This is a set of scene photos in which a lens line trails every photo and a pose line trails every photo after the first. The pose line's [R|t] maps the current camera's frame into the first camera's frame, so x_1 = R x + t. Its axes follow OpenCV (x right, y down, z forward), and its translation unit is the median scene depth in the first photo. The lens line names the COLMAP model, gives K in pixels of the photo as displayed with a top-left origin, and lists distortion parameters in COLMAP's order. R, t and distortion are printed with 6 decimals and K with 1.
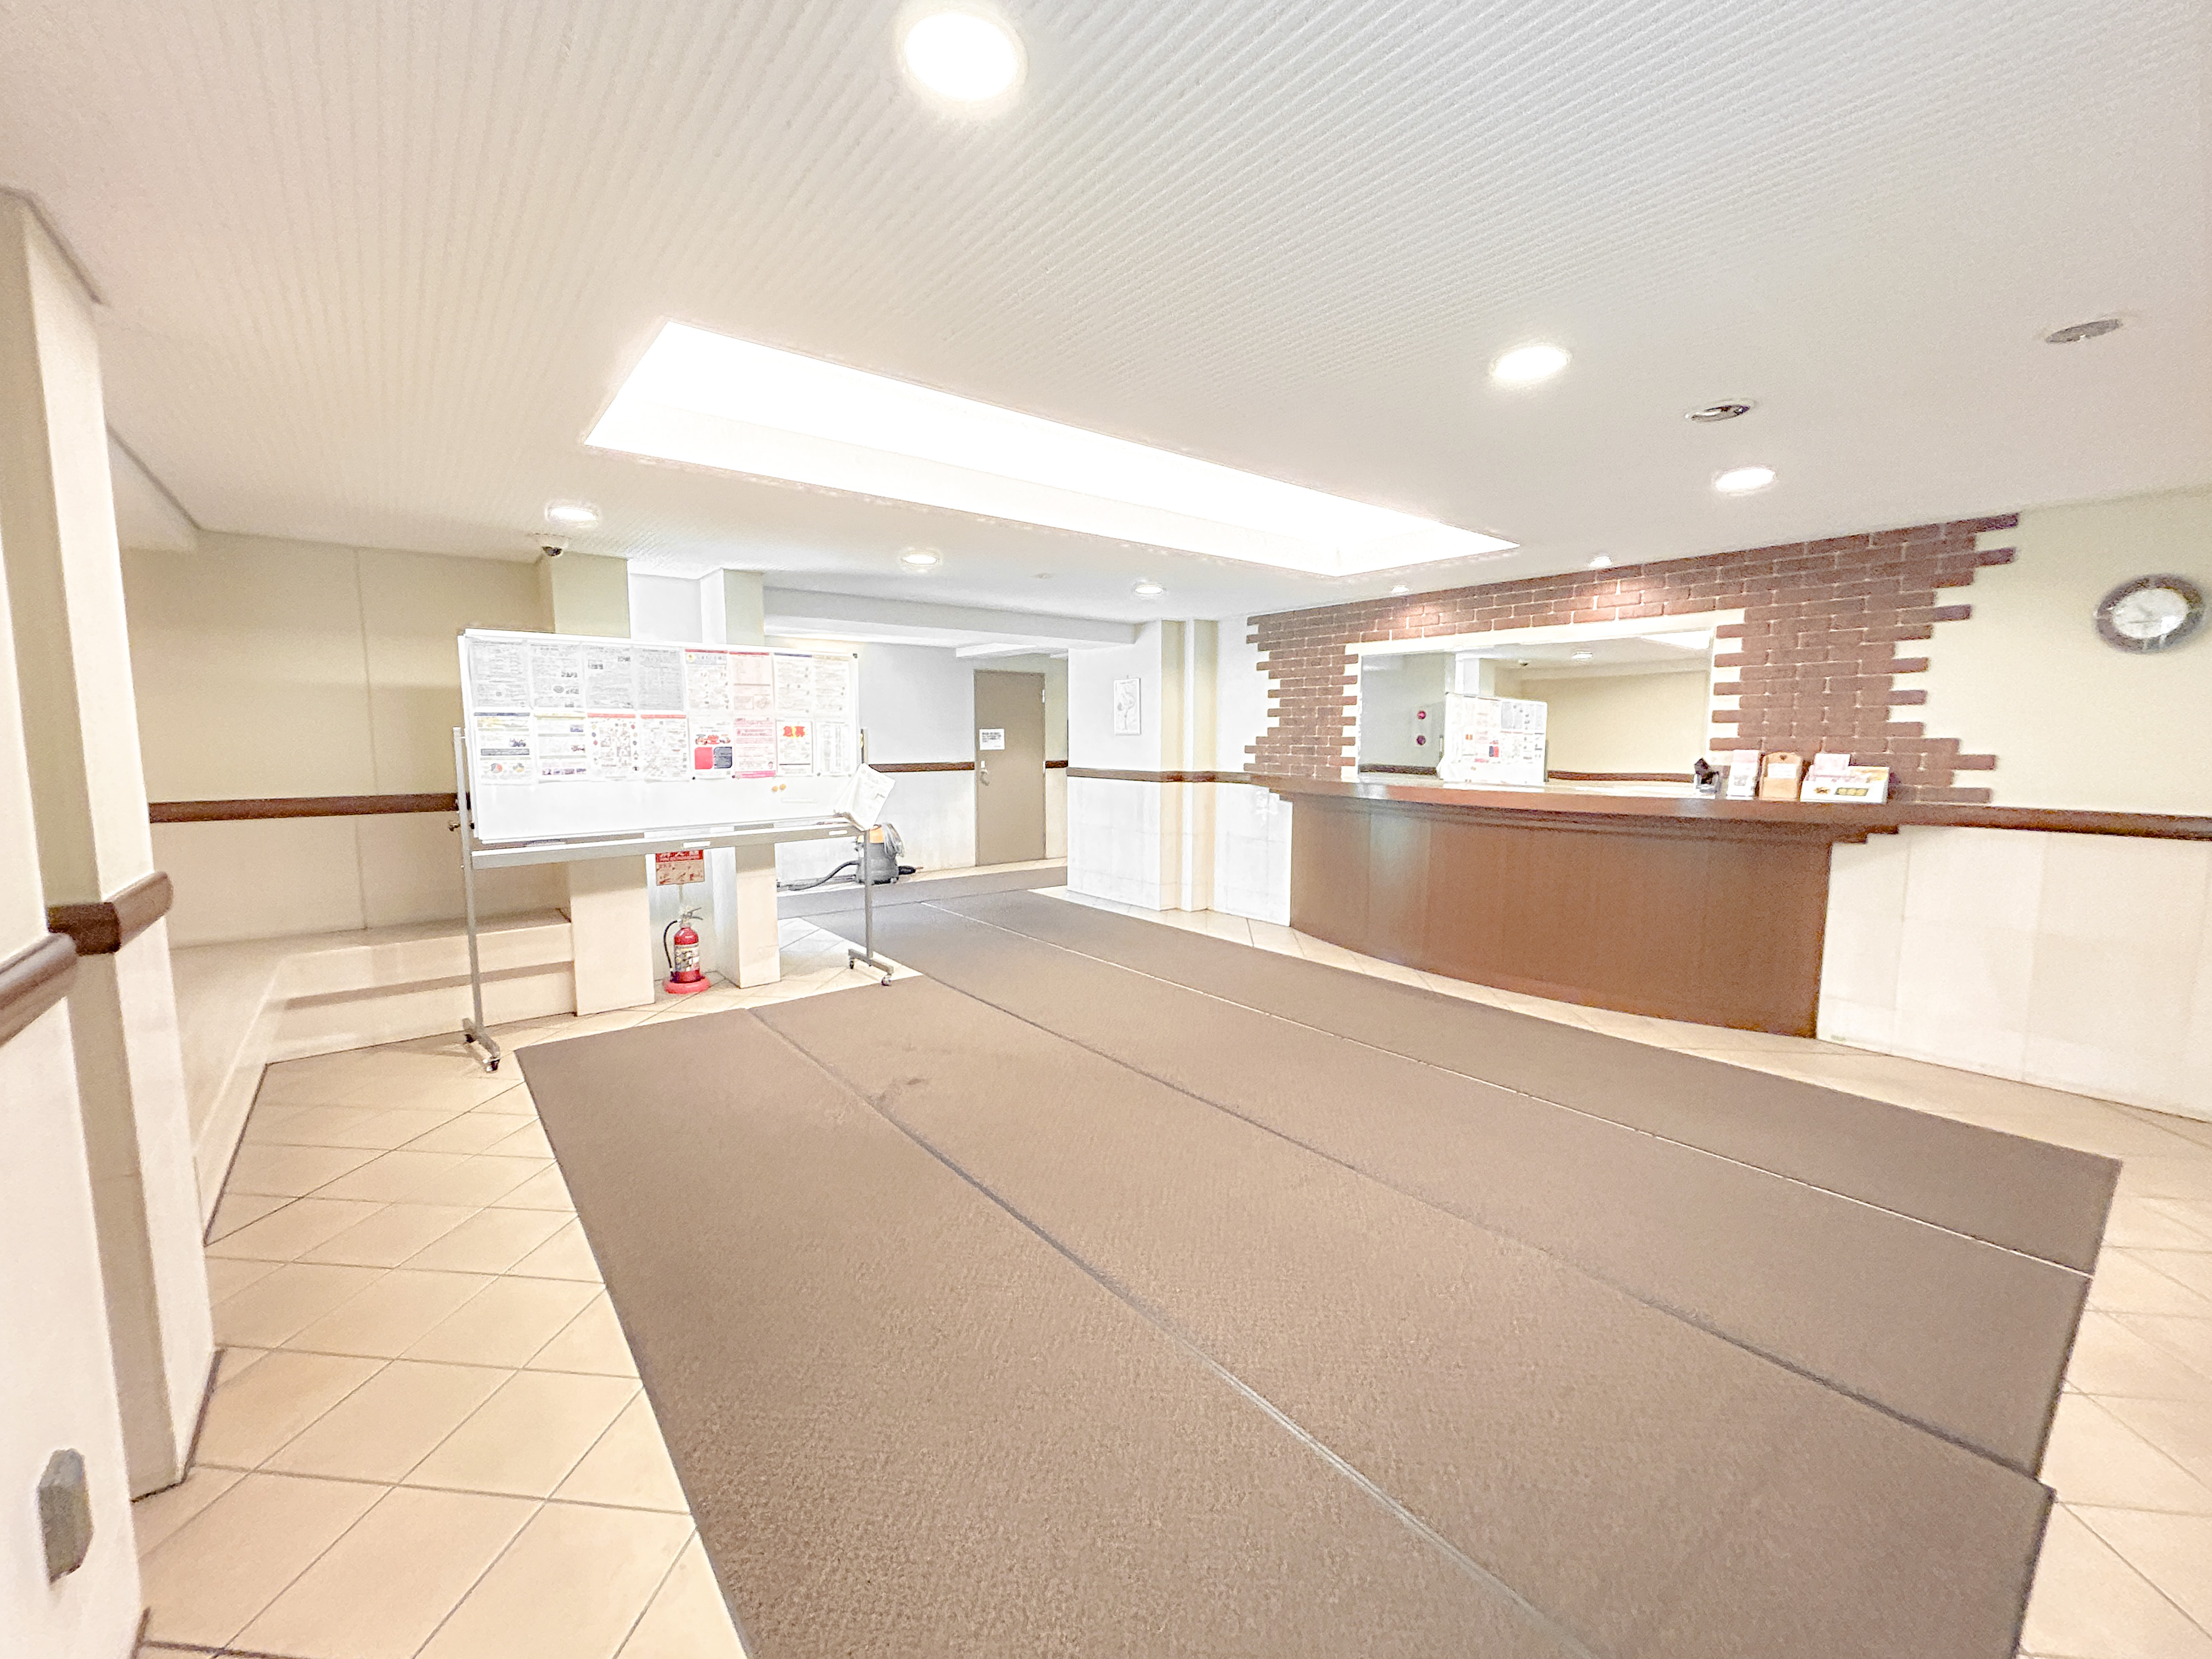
lens RADIAL K [[897.4, 0, 1109.0], [0, 897.4, 846.5], [0, 0, 1]] dist [0.002489, 0.000019]
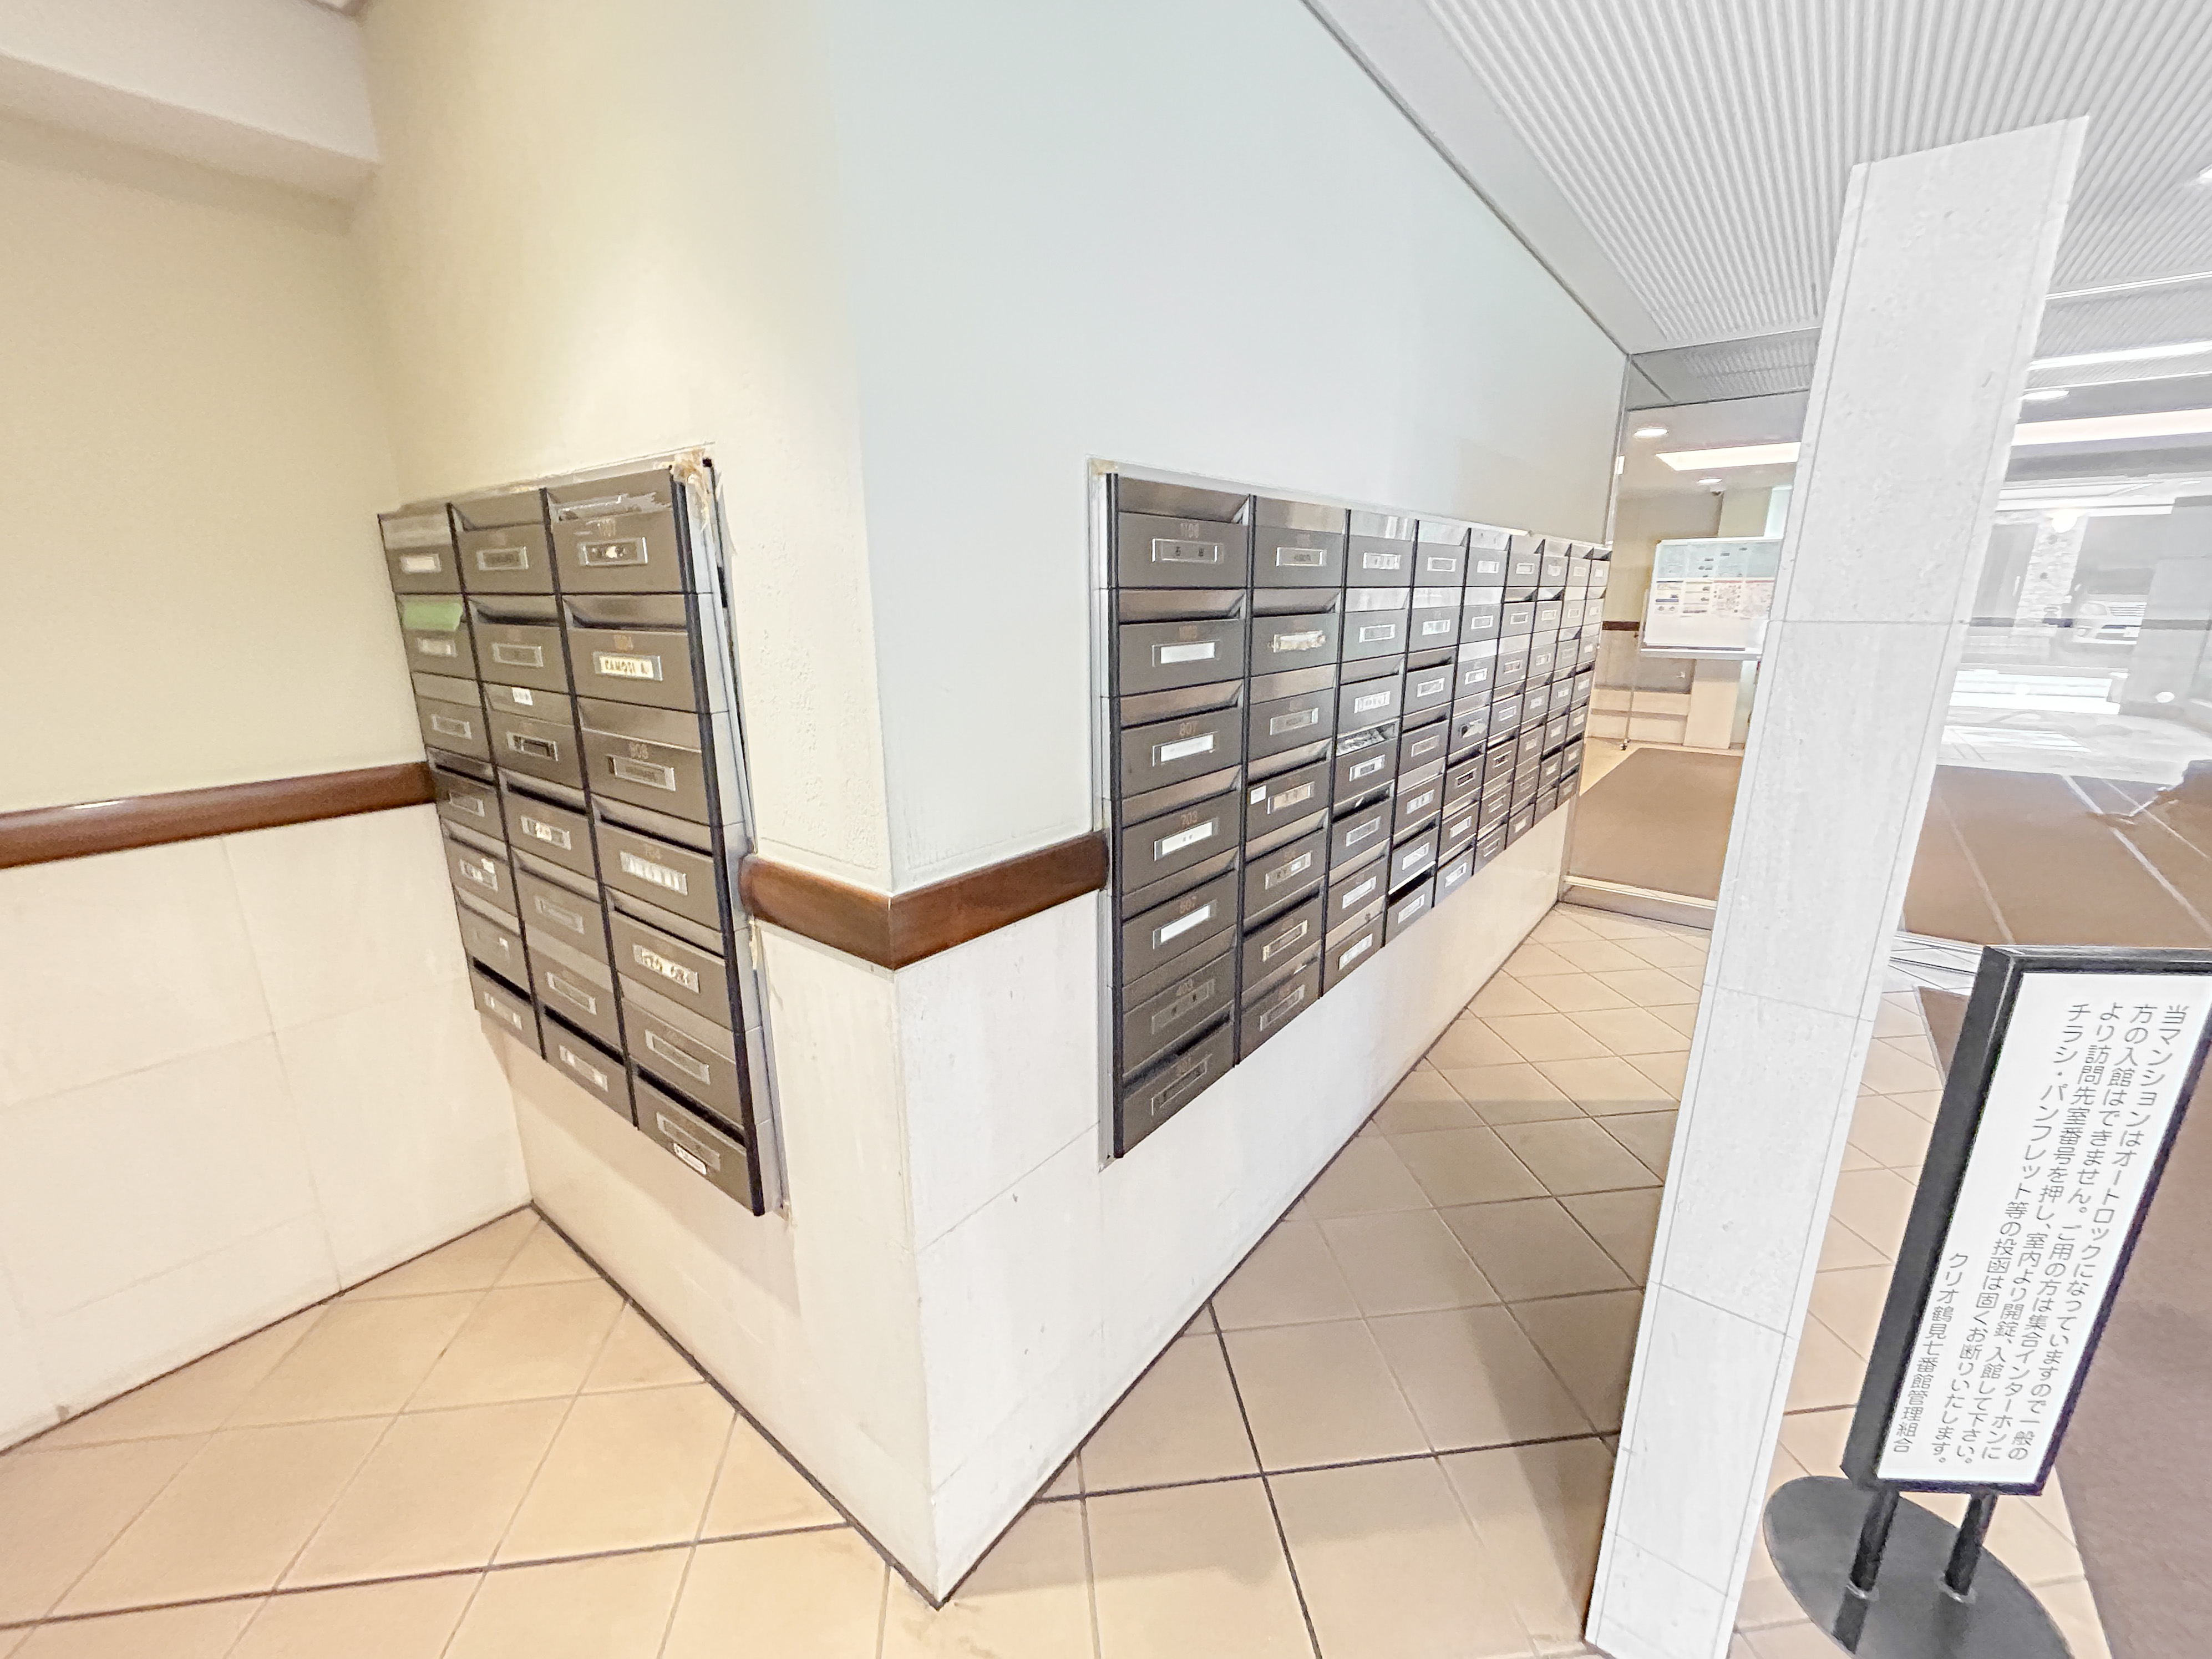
lens RADIAL K [[897.4, 0, 1101.1], [0, 897.4, 818.7], [0, 0, 1]] dist [0.002489, 0.000019]
pose [[0.226204, 0.236526, -0.944927, 1.002890], [-0.122031, 0.969310, 0.213416, 0.087361], [0.966406, 0.067034, 0.248125, -0.650841]]
